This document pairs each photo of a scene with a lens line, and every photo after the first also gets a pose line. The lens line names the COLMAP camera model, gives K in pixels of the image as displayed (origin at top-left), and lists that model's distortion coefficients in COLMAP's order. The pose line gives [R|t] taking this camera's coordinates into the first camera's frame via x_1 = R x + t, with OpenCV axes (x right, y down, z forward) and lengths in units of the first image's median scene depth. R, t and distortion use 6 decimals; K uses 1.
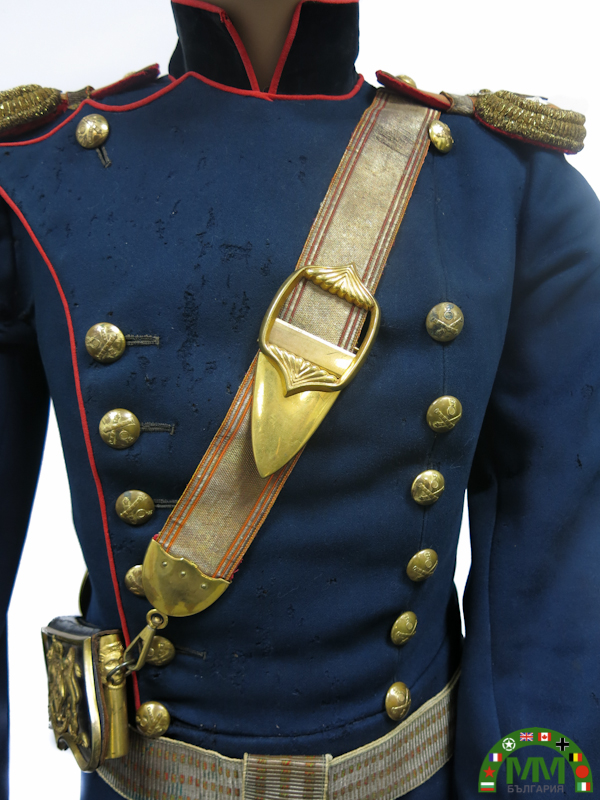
lens RADIAL K [[663.0, 0, 300.0], [0, 663.0, 400.0], [0, 0, 1]] dist [-0.005986, -0.005380]
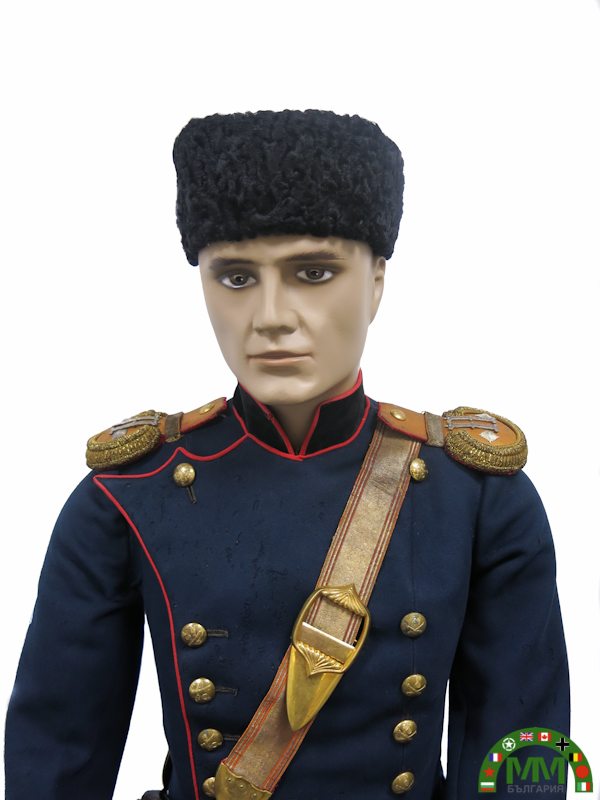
lens RADIAL K [[739.4, 0, 301.0], [0, 739.4, 363.2], [0, 0, 1]] dist [-0.007085, -0.006114]
pose [[0.997182, -0.002124, -0.074984, 0.087438], [-0.003662, 0.997028, -0.076950, -0.572629], [0.074925, 0.077007, 0.994211, -0.737484]]
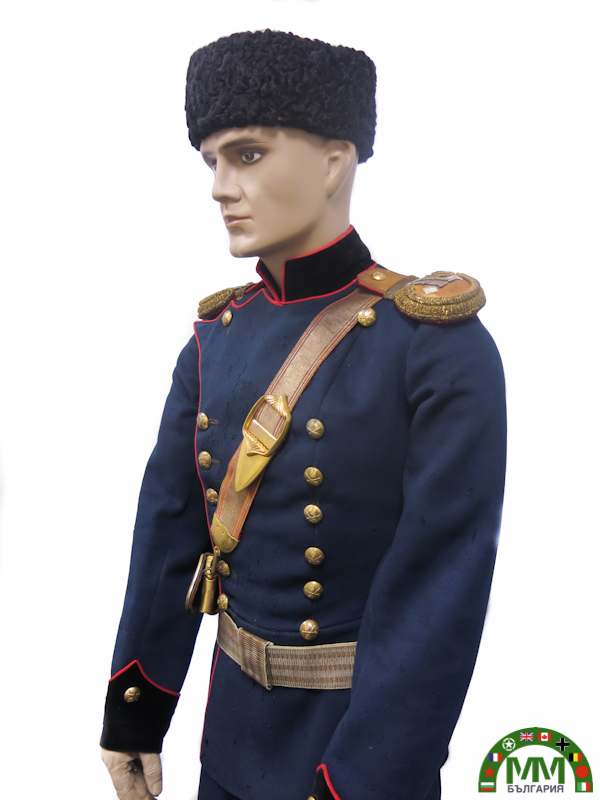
lens RADIAL K [[739.4, 0, 301.0], [0, 739.4, 363.2], [0, 0, 1]] dist [-0.007085, -0.006114]
pose [[0.708967, 0.049246, -0.703520, 1.649714], [-0.080878, 0.996655, -0.011739, -0.272799], [0.700589, 0.065222, 0.710578, -0.552453]]
